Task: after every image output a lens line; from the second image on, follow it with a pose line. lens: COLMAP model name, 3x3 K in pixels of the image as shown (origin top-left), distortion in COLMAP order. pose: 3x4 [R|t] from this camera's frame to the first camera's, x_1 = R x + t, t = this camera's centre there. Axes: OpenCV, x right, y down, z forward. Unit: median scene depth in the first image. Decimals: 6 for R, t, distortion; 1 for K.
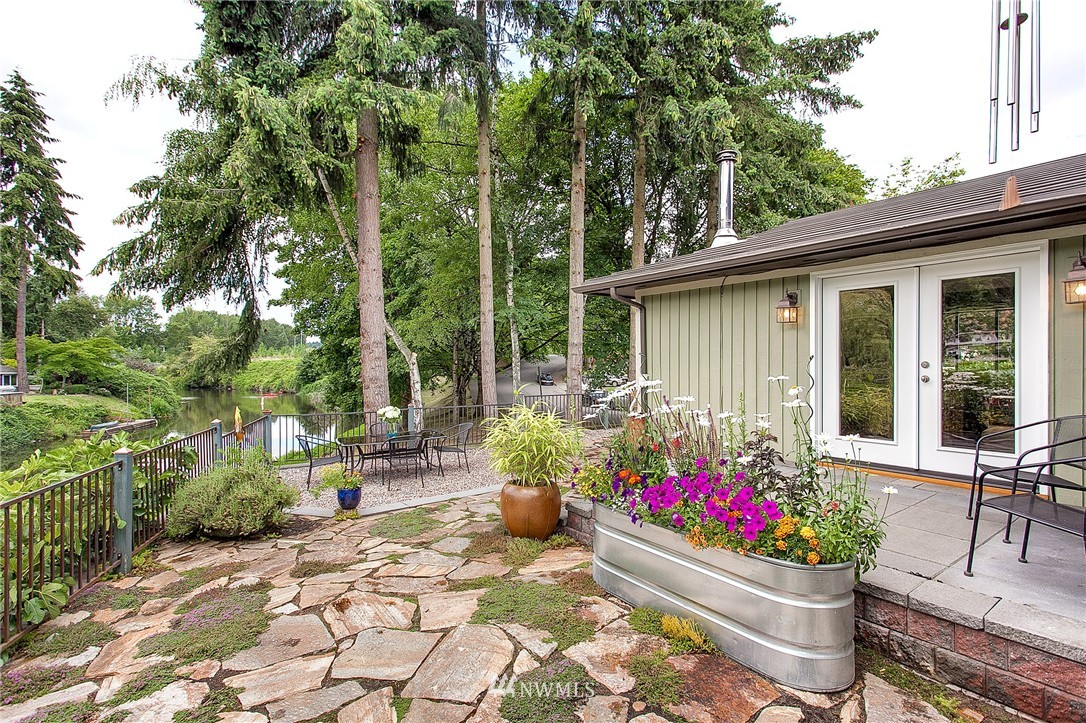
lens RADIAL K [[523.8, 0, 541.9], [0, 523.8, 361.2], [0, 0, 1]] dist [0.006694, 0.000991]
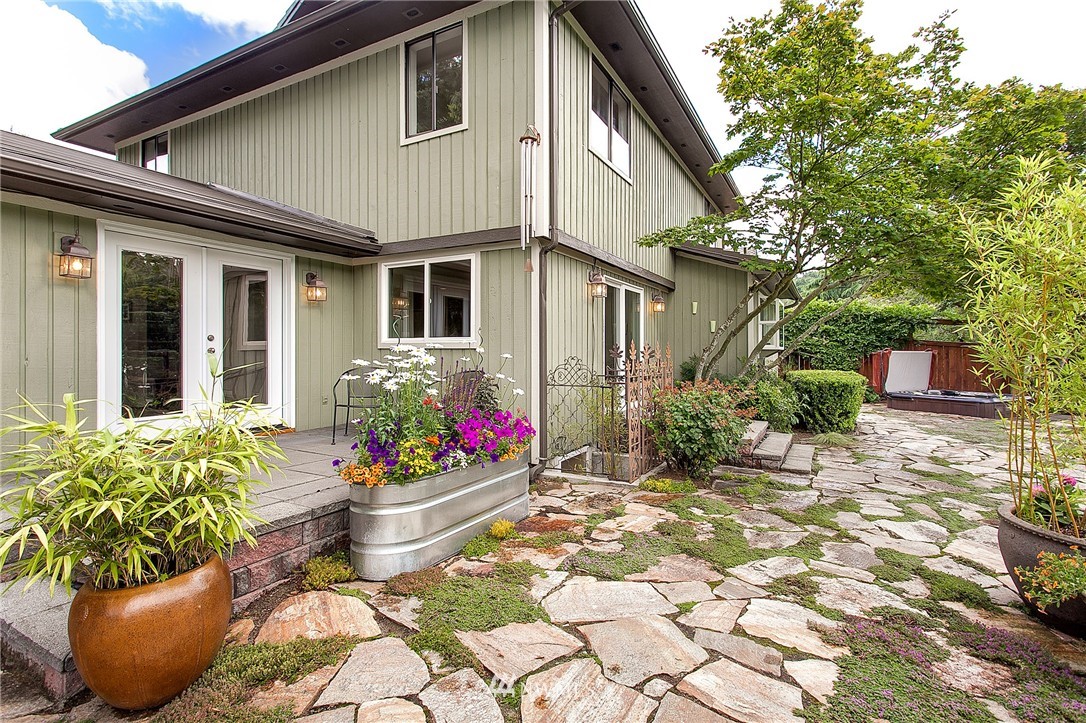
lens RADIAL K [[523.8, 0, 535.2], [0, 523.8, 354.9], [0, 0, 1]] dist [0.006694, 0.000991]
pose [[-0.426477, -0.003268, 0.904492, -0.199637], [-0.008675, 0.999962, -0.000477, 0.013163], [-0.904457, -0.008050, -0.426489, 0.302987]]
